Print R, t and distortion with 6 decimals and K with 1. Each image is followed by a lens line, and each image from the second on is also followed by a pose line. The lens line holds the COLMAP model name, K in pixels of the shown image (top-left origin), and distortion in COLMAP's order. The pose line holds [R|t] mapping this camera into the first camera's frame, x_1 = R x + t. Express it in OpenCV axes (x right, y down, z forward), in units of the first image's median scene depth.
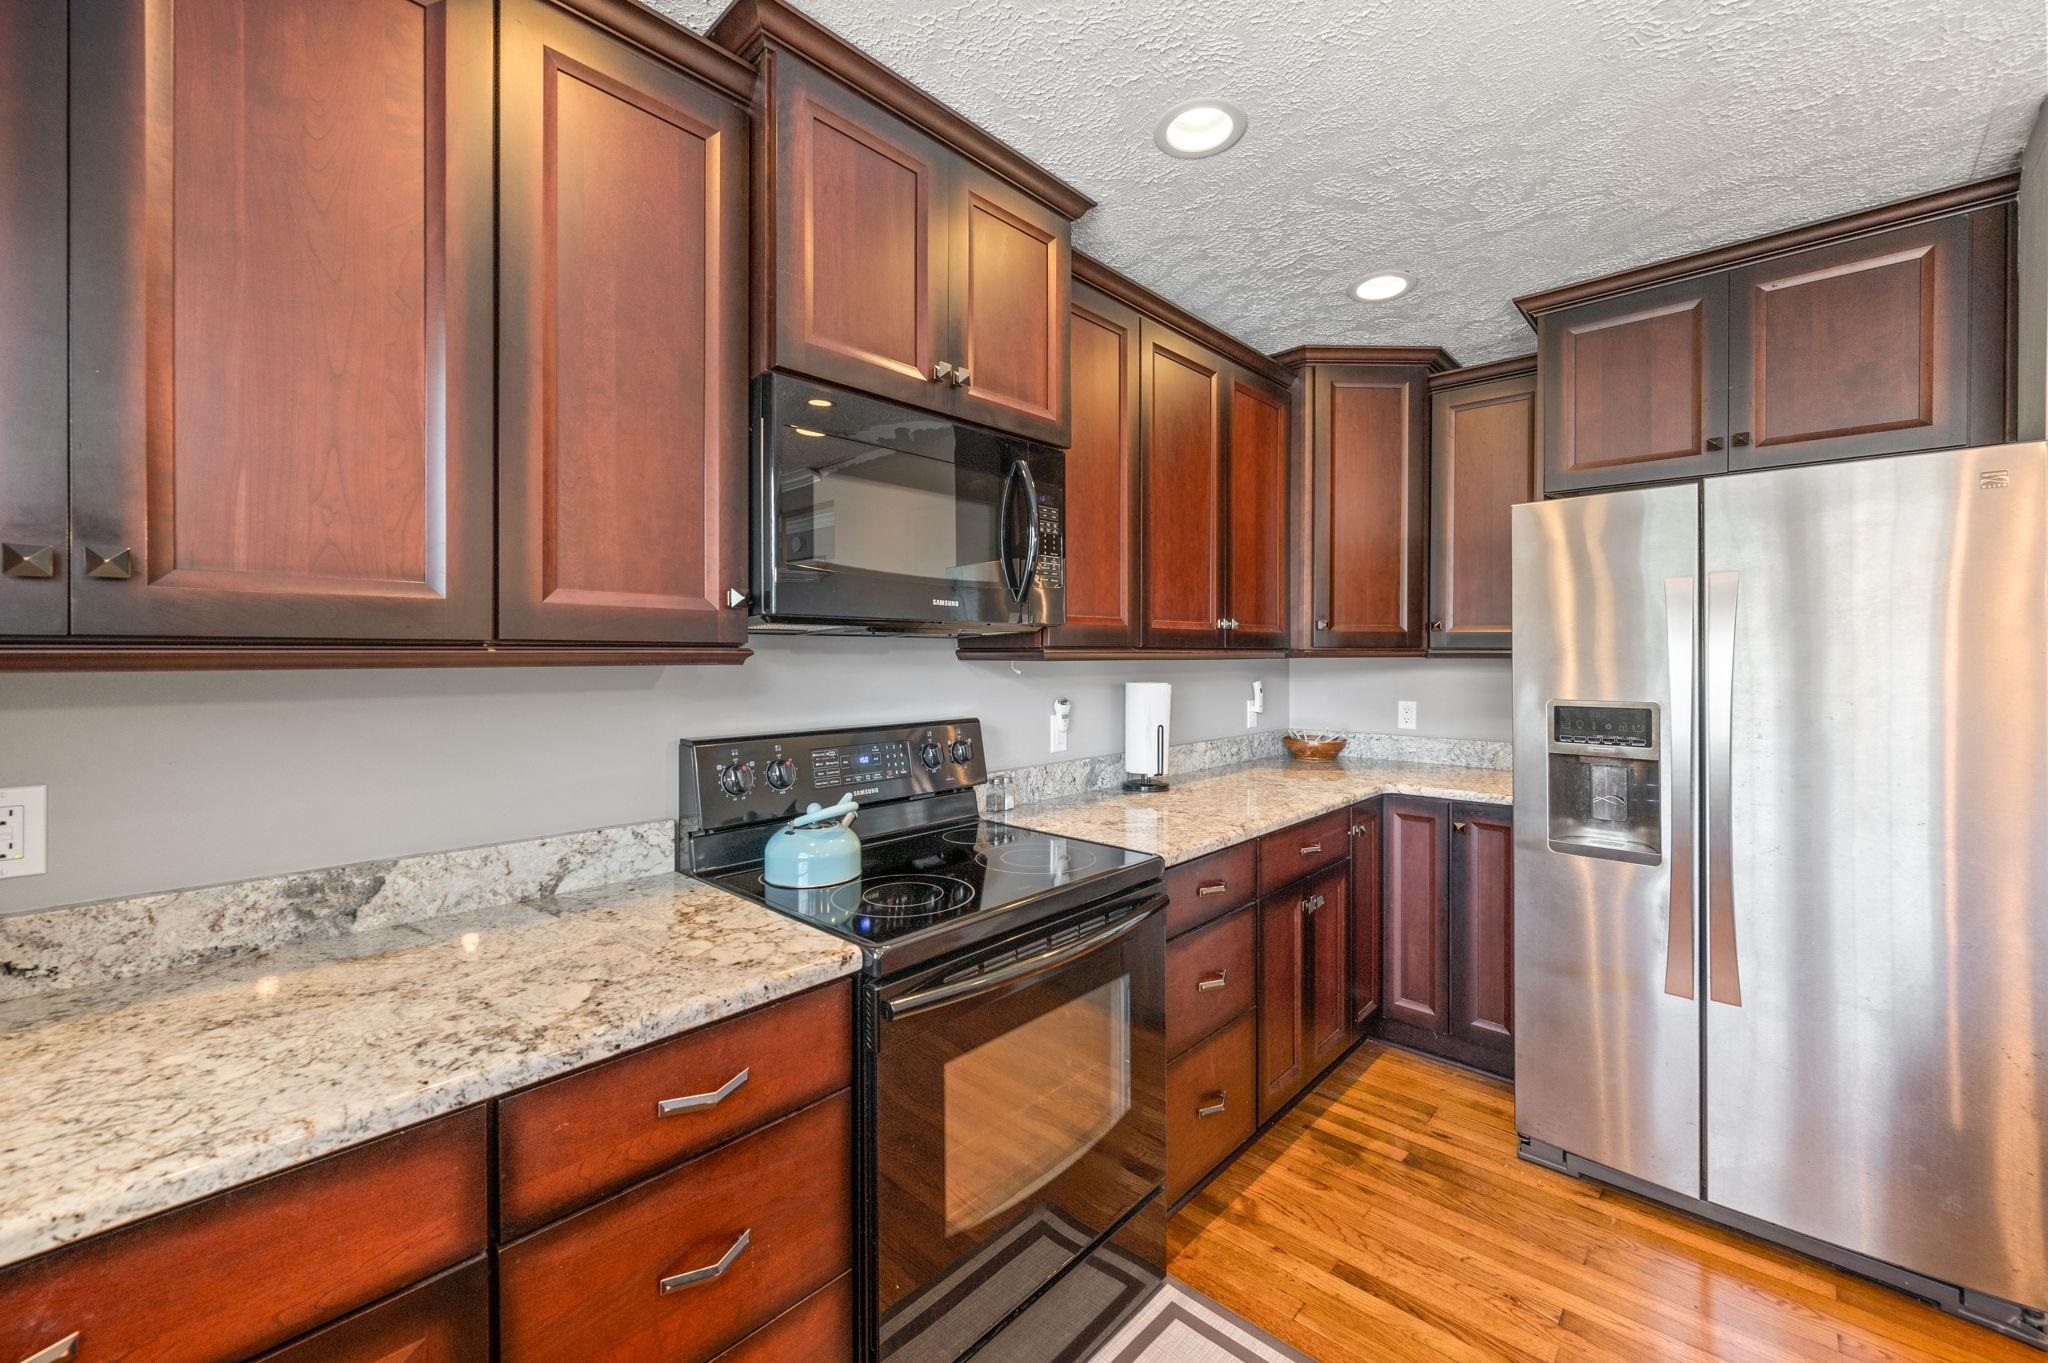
lens RADIAL K [[817.5, 0, 1025.7], [0, 817.5, 659.4], [0, 0, 1]] dist [0.000203, 0.000017]
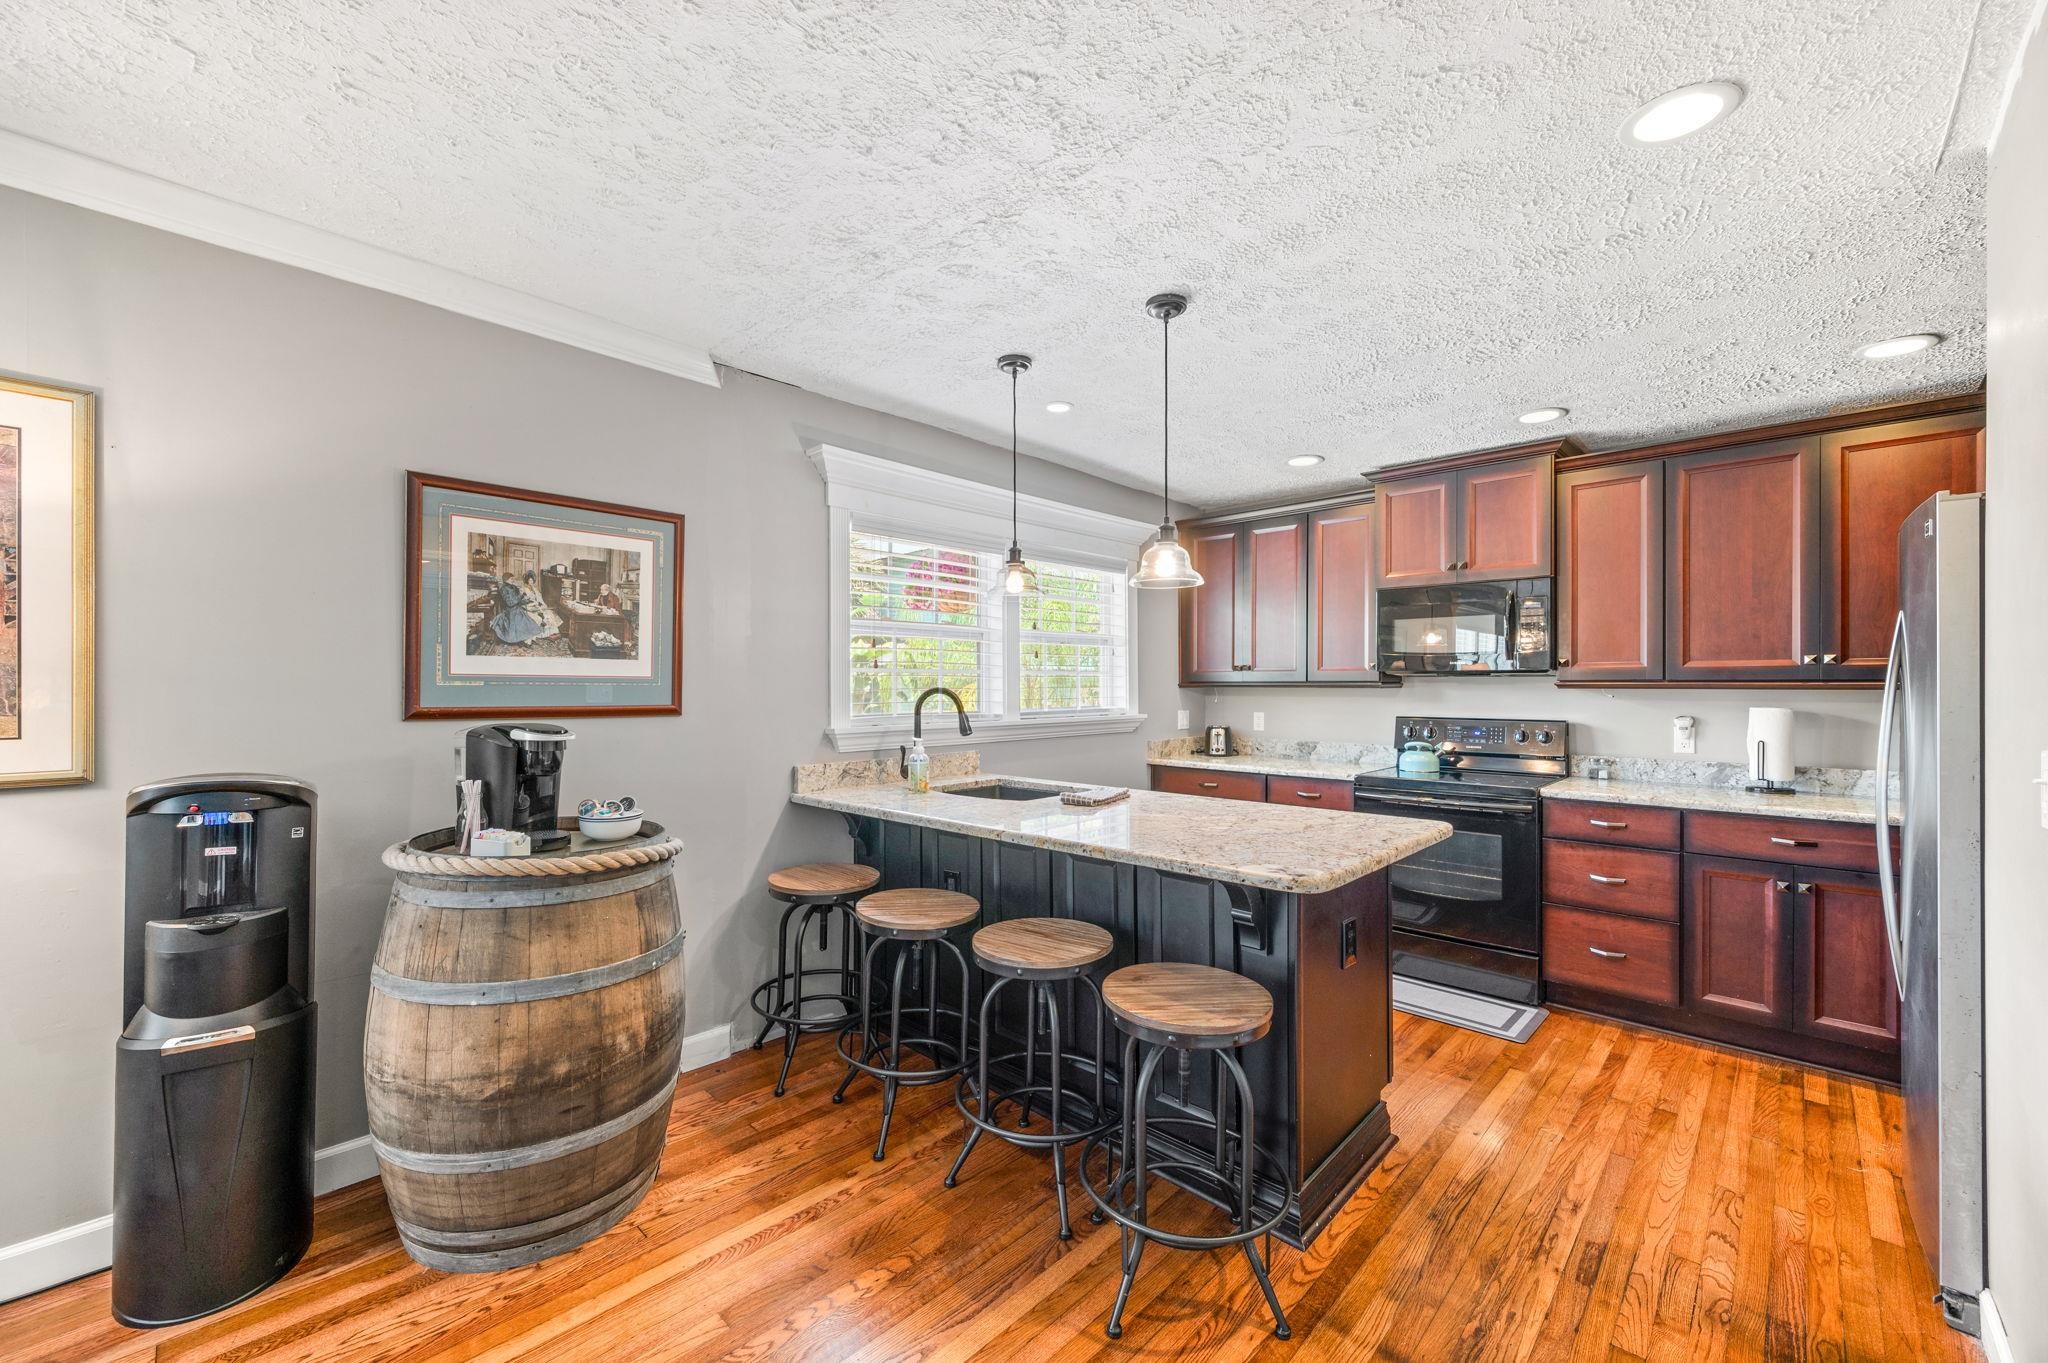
lens RADIAL K [[817.5, 0, 1025.6], [0, 817.5, 682.9], [0, 0, 1]] dist [0.000203, 0.000017]
pose [[-0.008863, -0.005071, -0.999948, 1.849766], [-0.012165, 0.999914, -0.004963, 0.012500], [0.999887, 0.012120, -0.008924, -0.178072]]
